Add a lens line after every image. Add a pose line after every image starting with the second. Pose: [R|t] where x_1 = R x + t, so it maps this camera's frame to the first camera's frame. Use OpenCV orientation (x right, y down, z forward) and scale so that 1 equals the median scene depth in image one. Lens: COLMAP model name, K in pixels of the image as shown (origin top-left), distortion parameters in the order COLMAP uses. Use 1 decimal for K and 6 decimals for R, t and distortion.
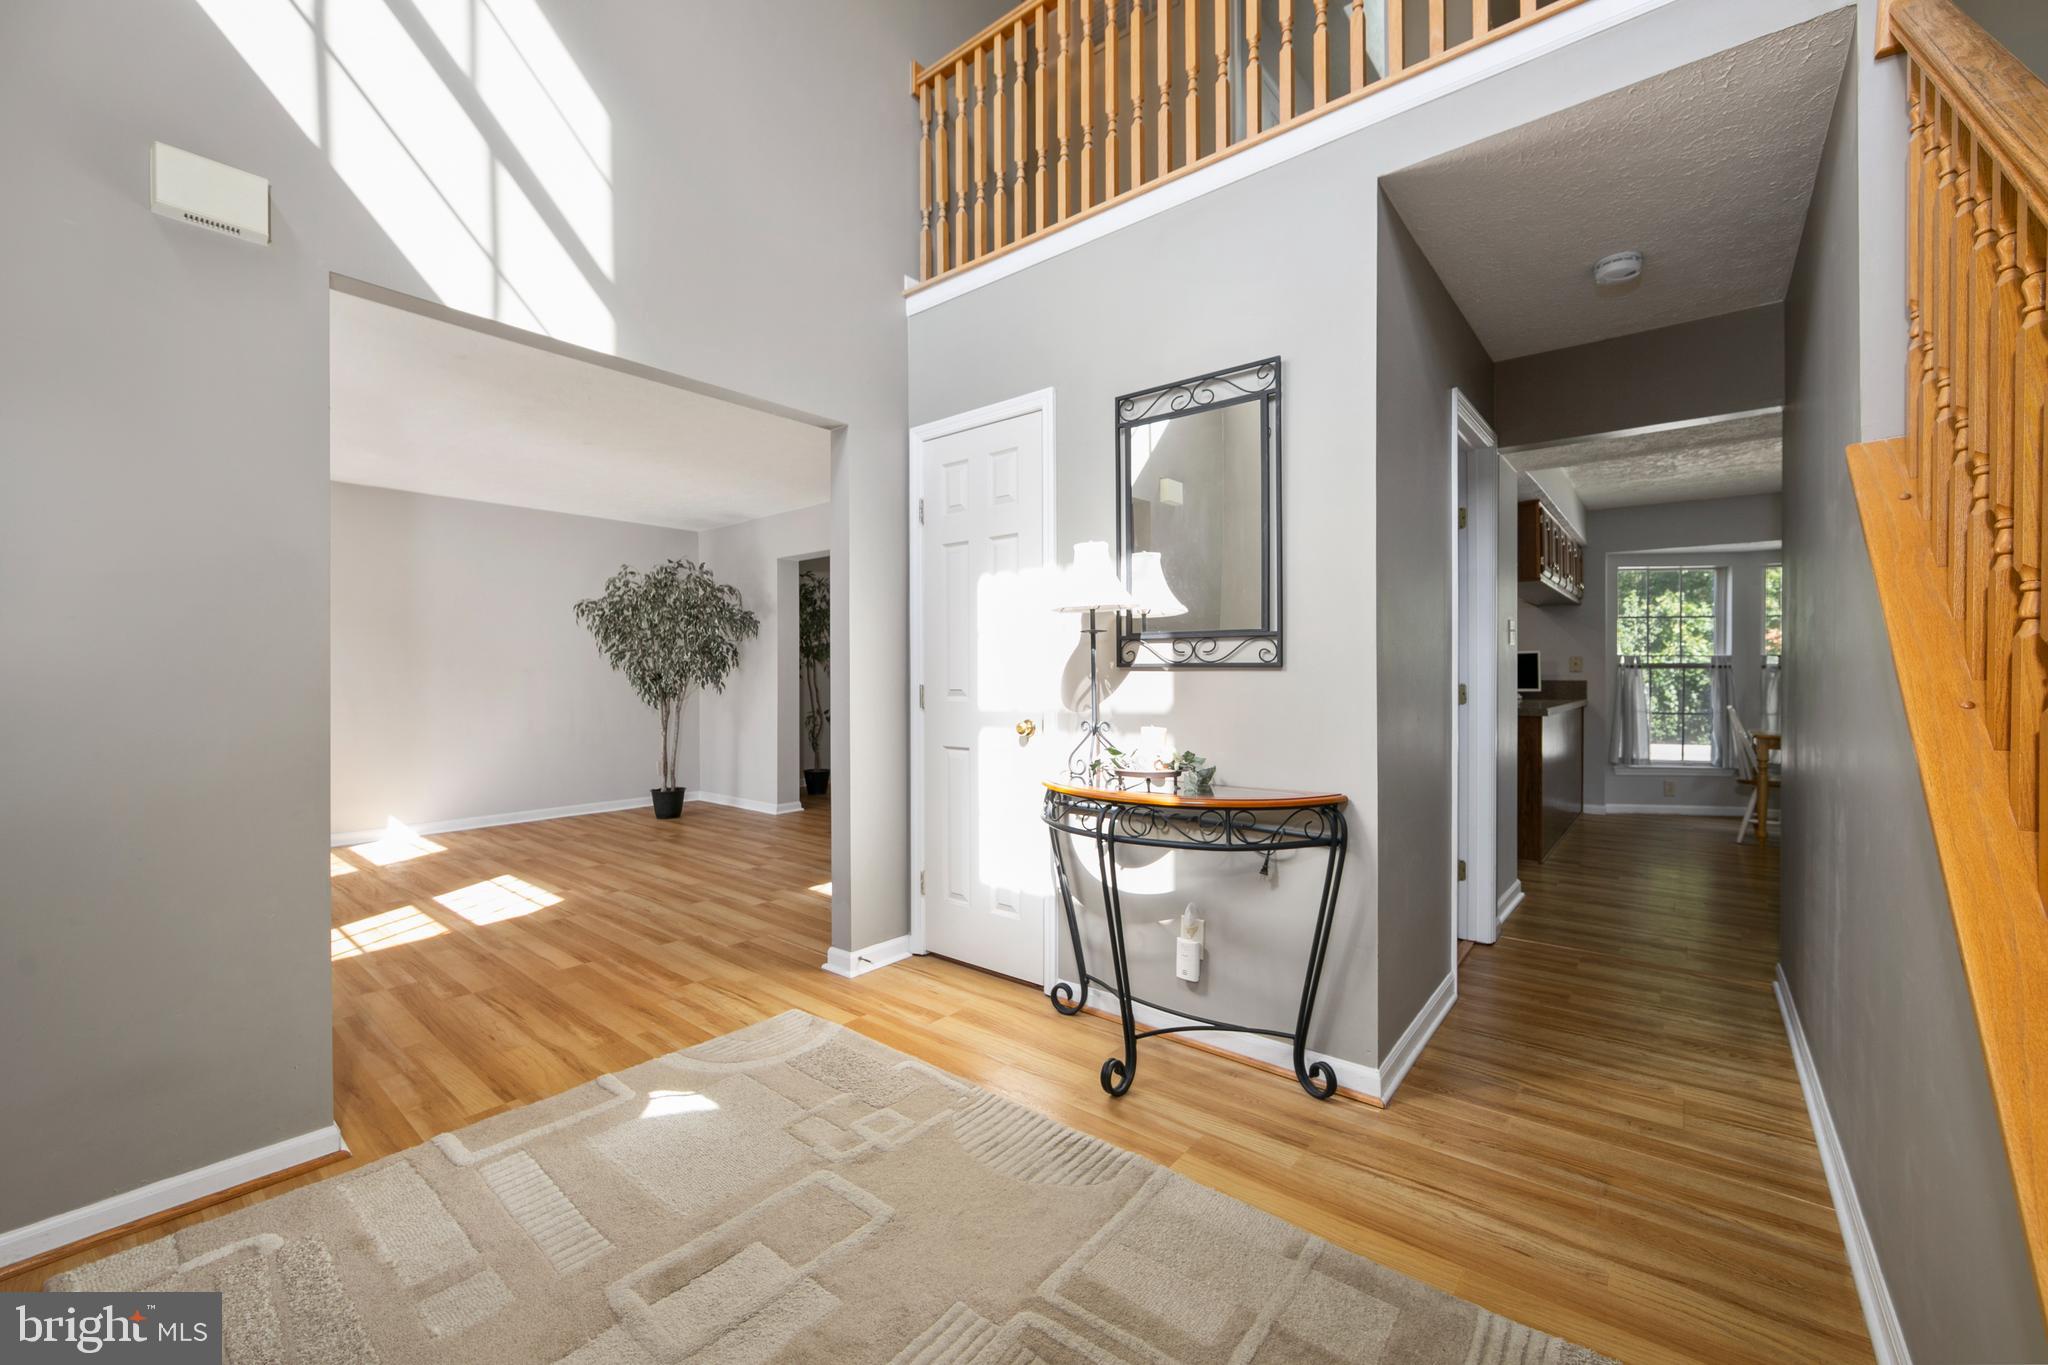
lens RADIAL K [[813.4, 0, 1034.8], [0, 813.4, 681.7], [0, 0, 1]] dist [-0.011648, 0.002382]
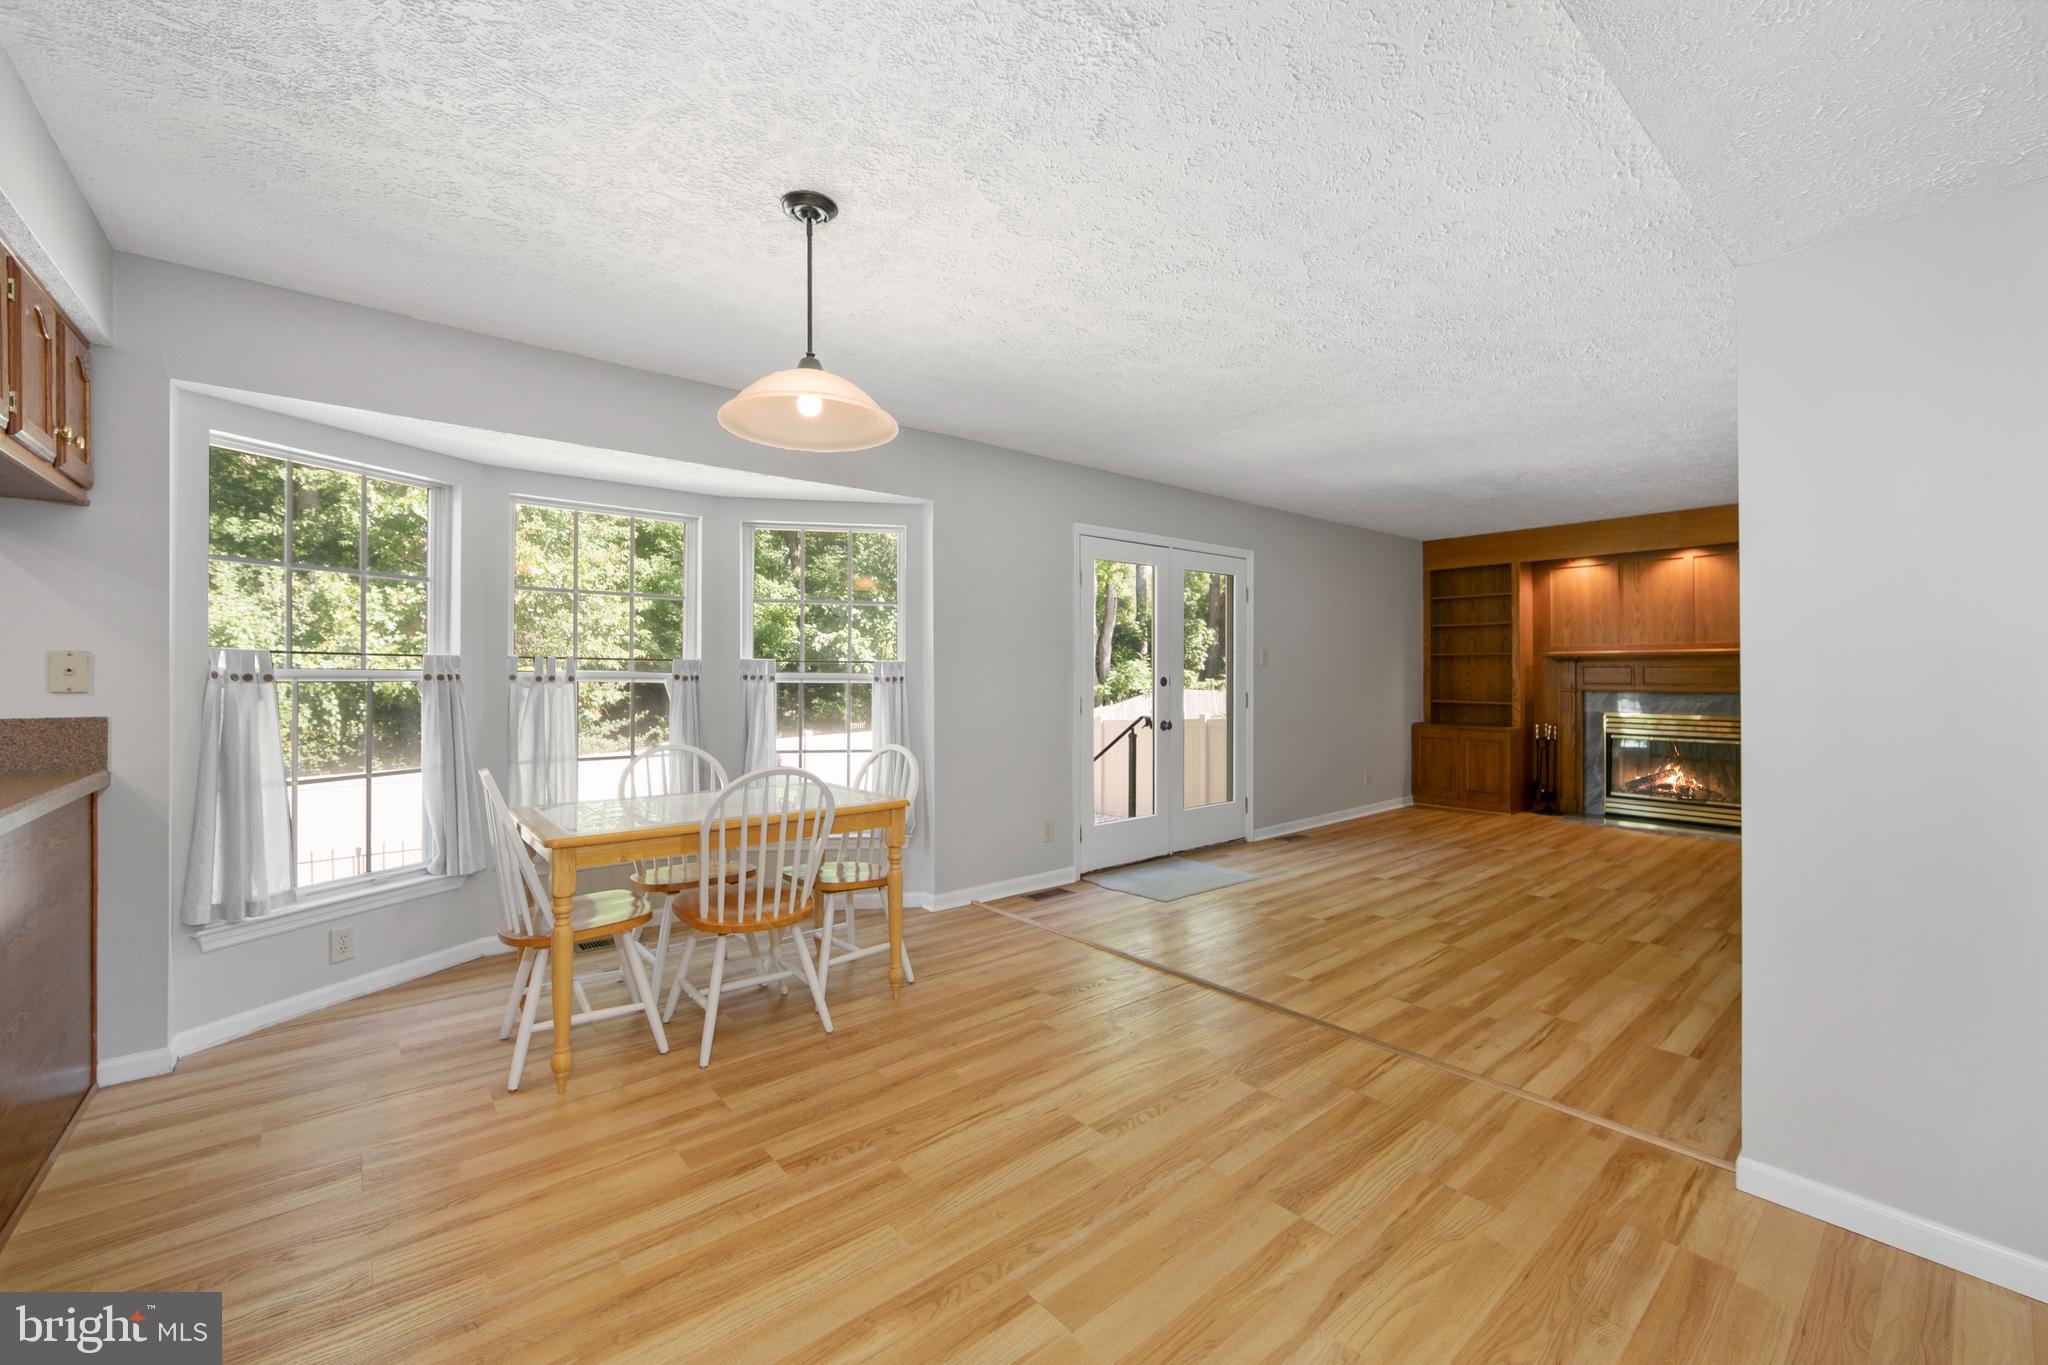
lens RADIAL K [[813.4, 0, 1009.7], [0, 813.4, 668.5], [0, 0, 1]] dist [-0.011648, 0.002382]
pose [[0.199777, 0.006119, 0.979822, 0.400762], [0.006018, 0.999954, -0.007472, -0.017754], [-0.979823, 0.007389, 0.199731, 0.521065]]
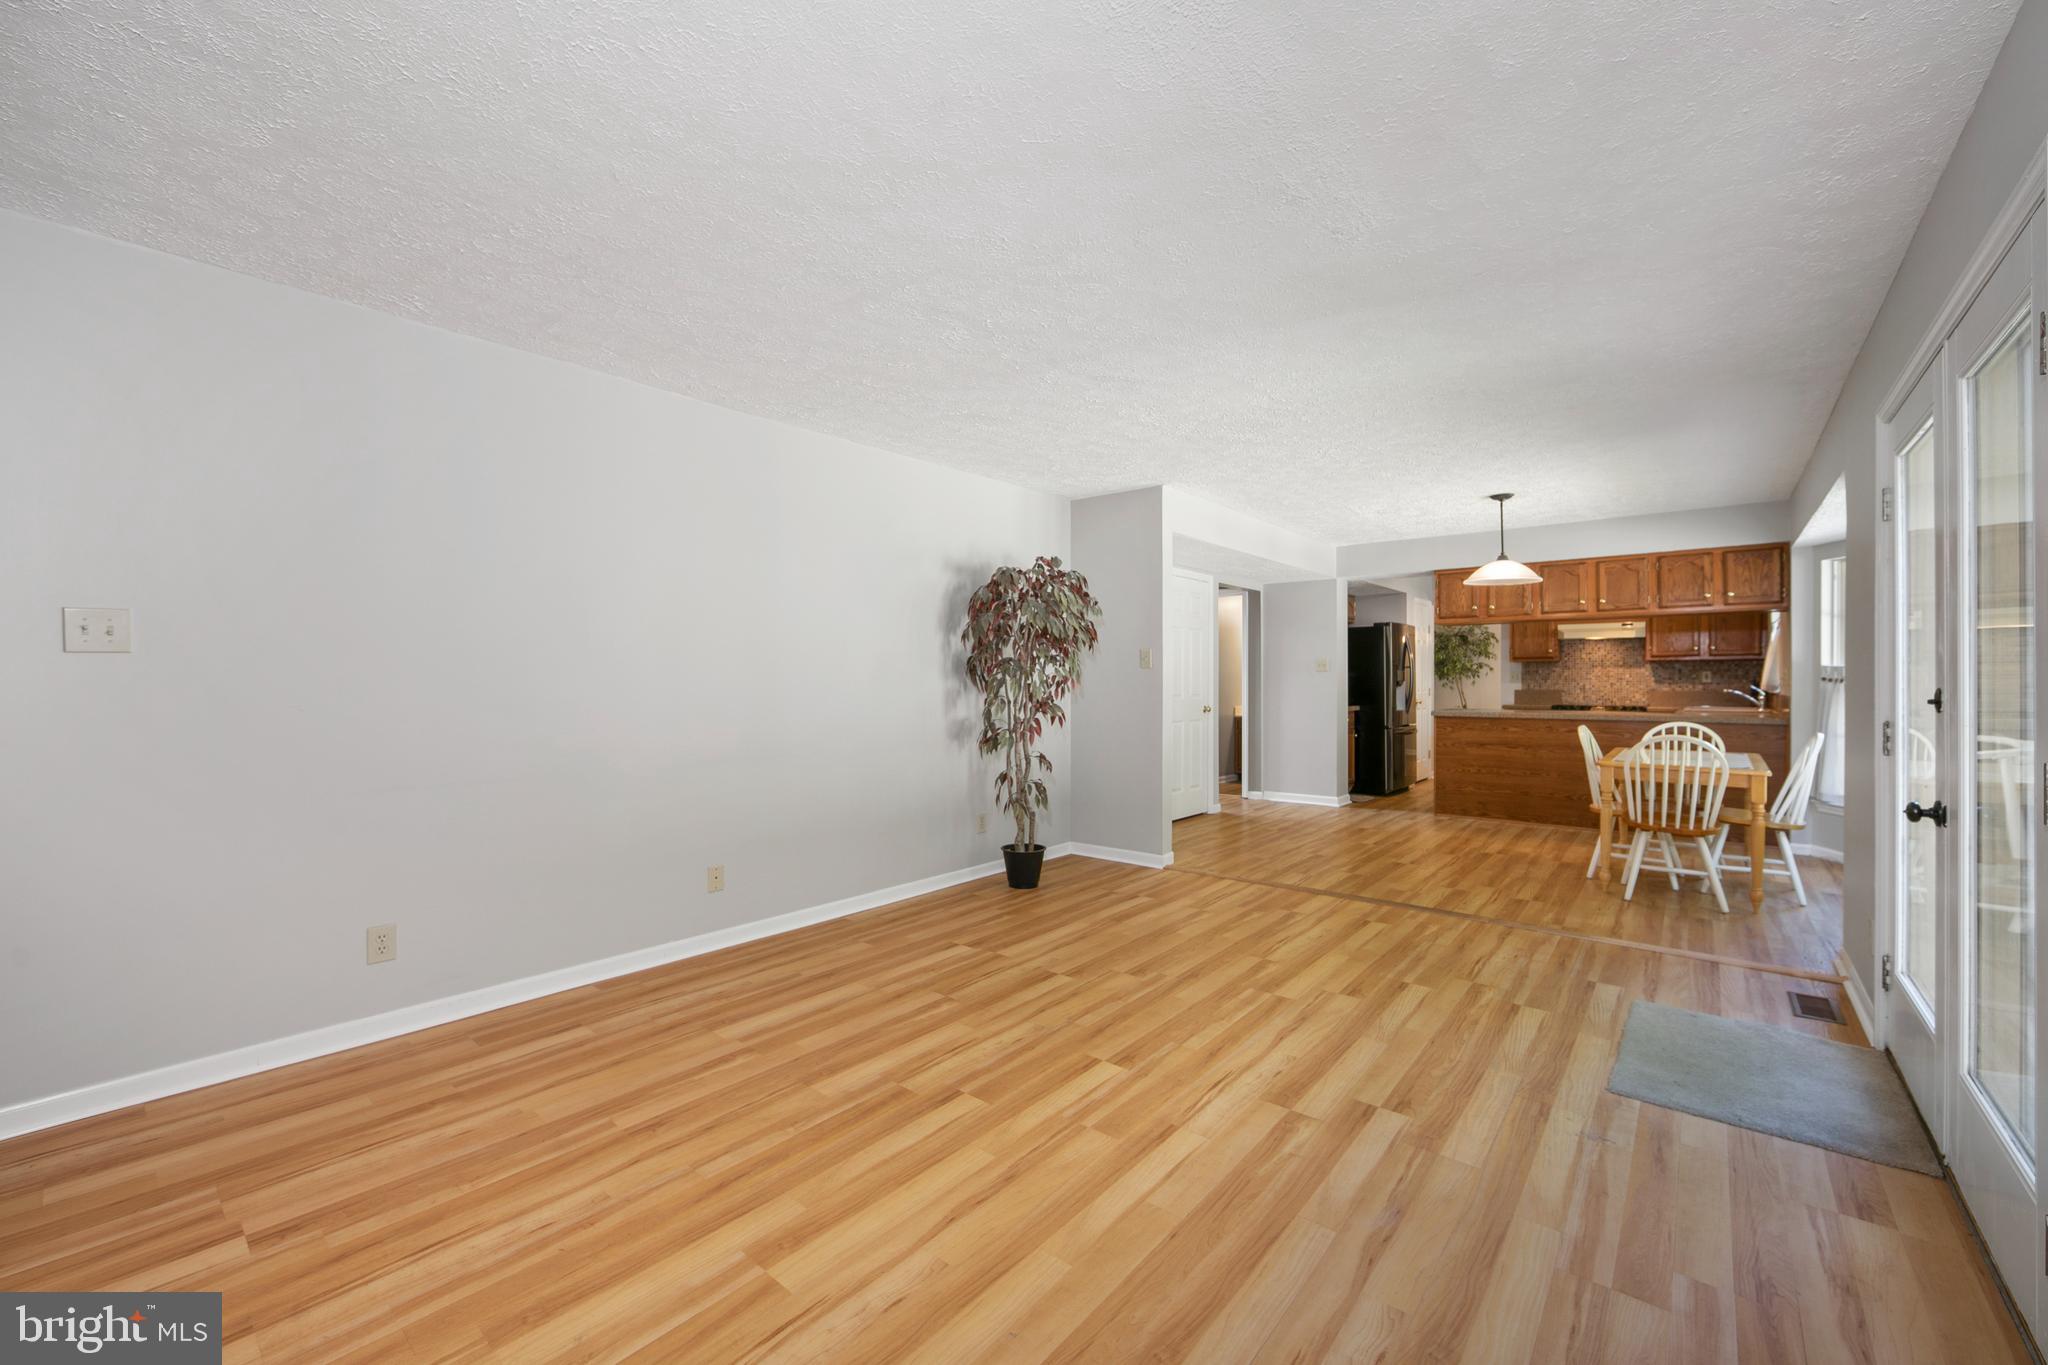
lens RADIAL K [[813.4, 0, 1016.8], [0, 813.4, 679.3], [0, 0, 1]] dist [-0.011648, 0.002382]
pose [[-0.017068, 0.002004, -0.999852, 1.509171], [-0.006824, 0.999974, 0.002121, -0.015633], [0.999831, 0.006859, -0.017054, 0.192659]]
